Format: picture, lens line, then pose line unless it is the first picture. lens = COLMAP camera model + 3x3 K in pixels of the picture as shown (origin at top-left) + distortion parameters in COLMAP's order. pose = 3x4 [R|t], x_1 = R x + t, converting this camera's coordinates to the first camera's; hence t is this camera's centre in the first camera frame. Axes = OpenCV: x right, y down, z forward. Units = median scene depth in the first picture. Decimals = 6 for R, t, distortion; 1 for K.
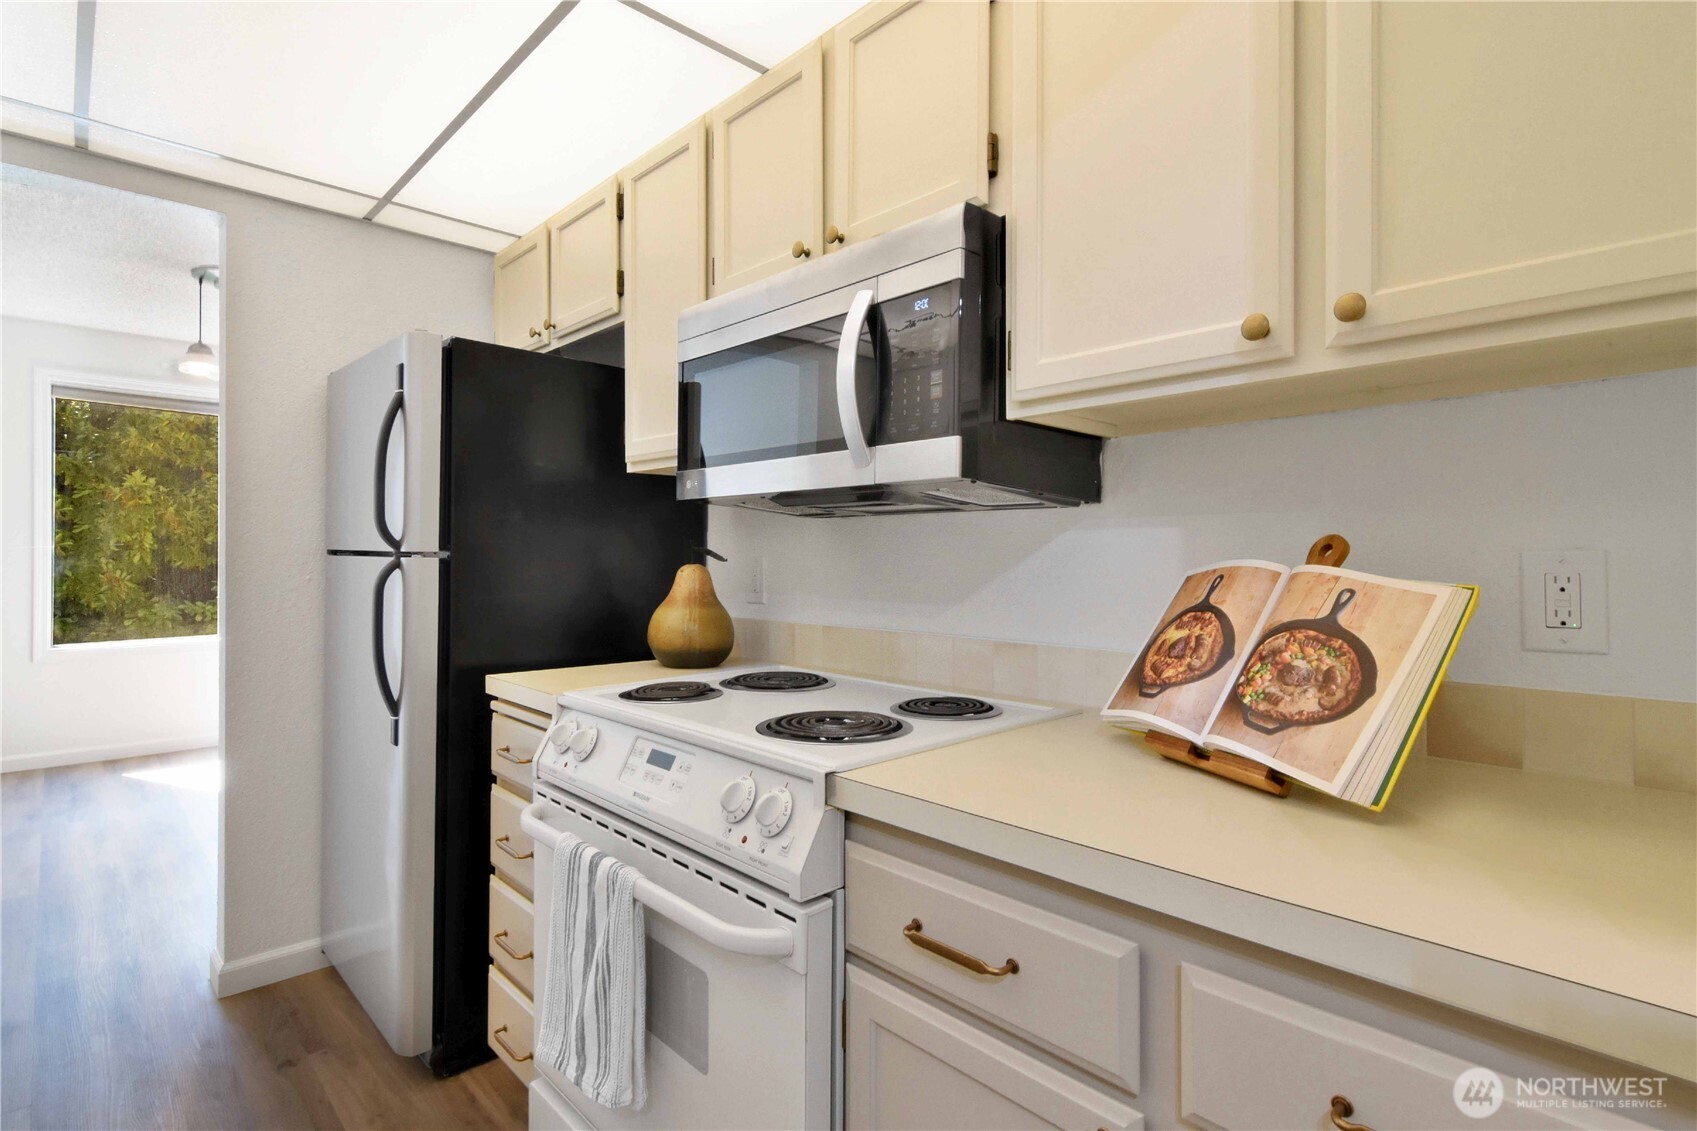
lens RADIAL K [[824.7, 0, 858.7], [0, 824.7, 546.8], [0, 0, 1]] dist [0.013222, -0.007077]
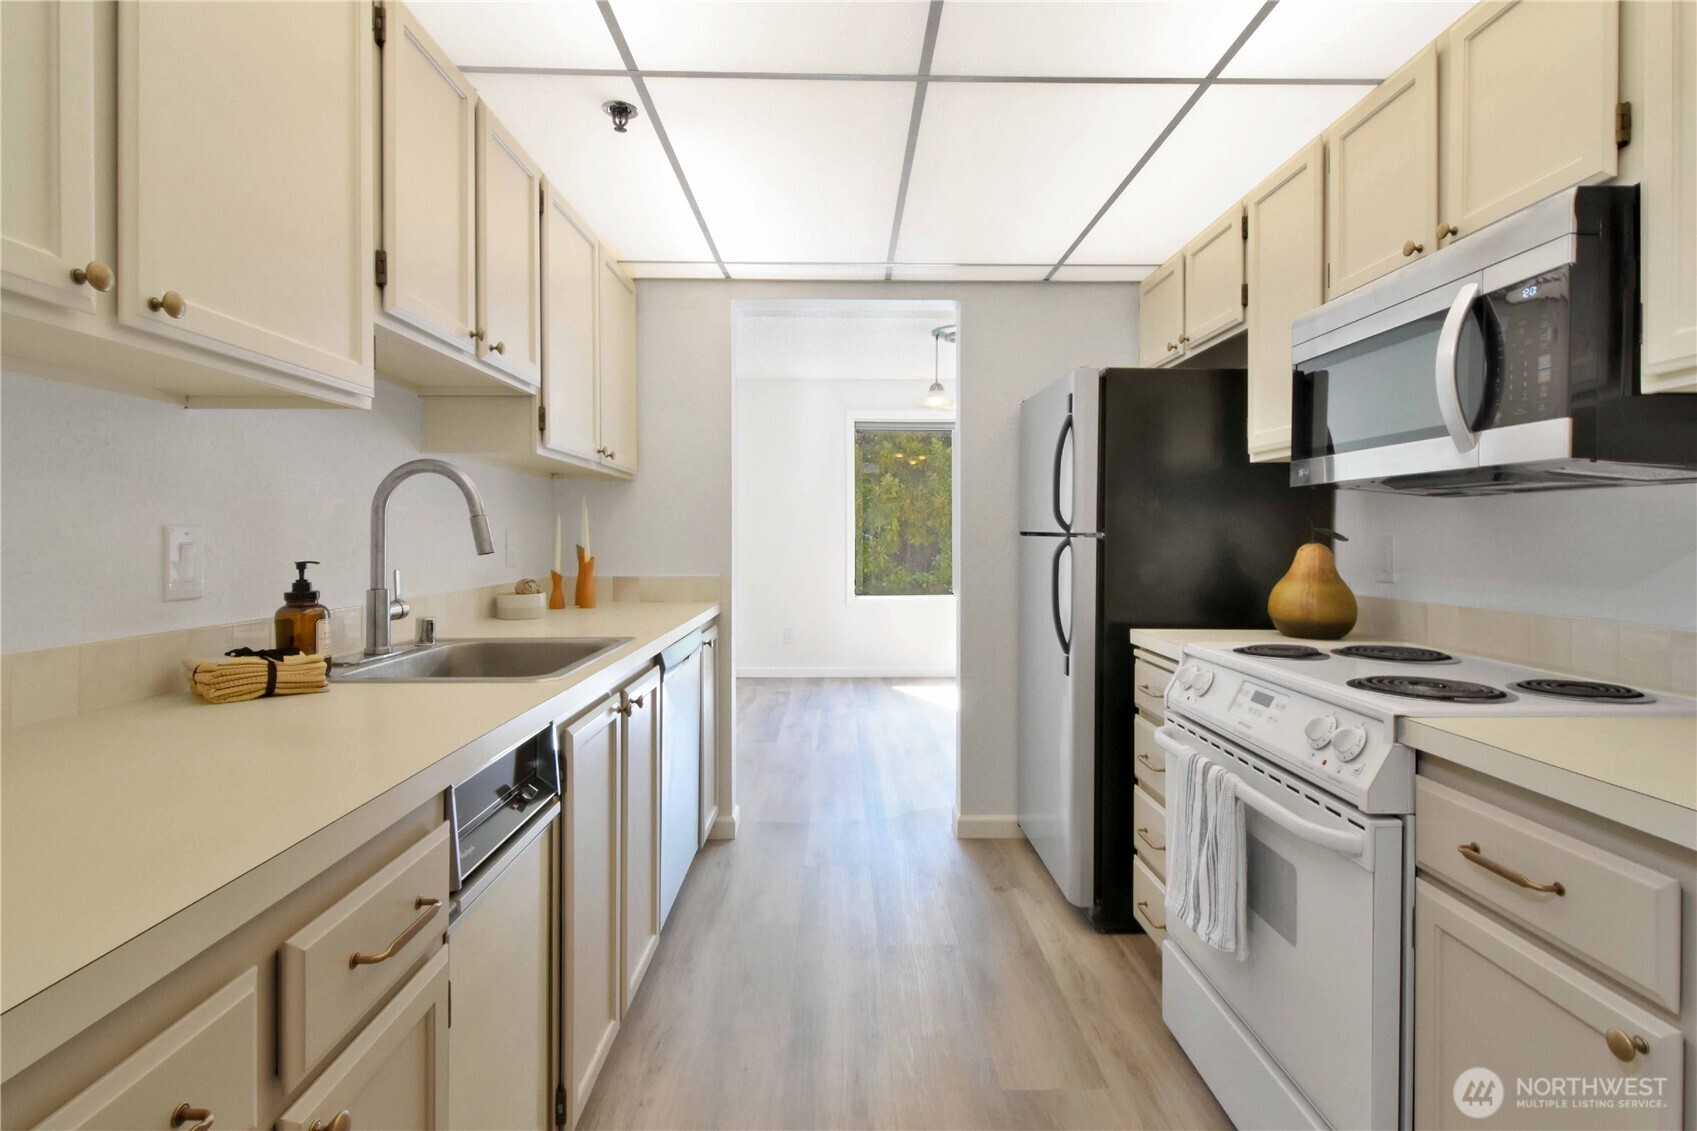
lens RADIAL K [[824.7, 0, 858.7], [0, 824.7, 546.8], [0, 0, 1]] dist [0.013222, -0.007077]
pose [[0.731868, 0.008358, -0.681395, 0.126218], [0.007050, 0.999778, 0.019836, -0.000539], [0.681410, -0.019321, 0.731647, -0.249451]]
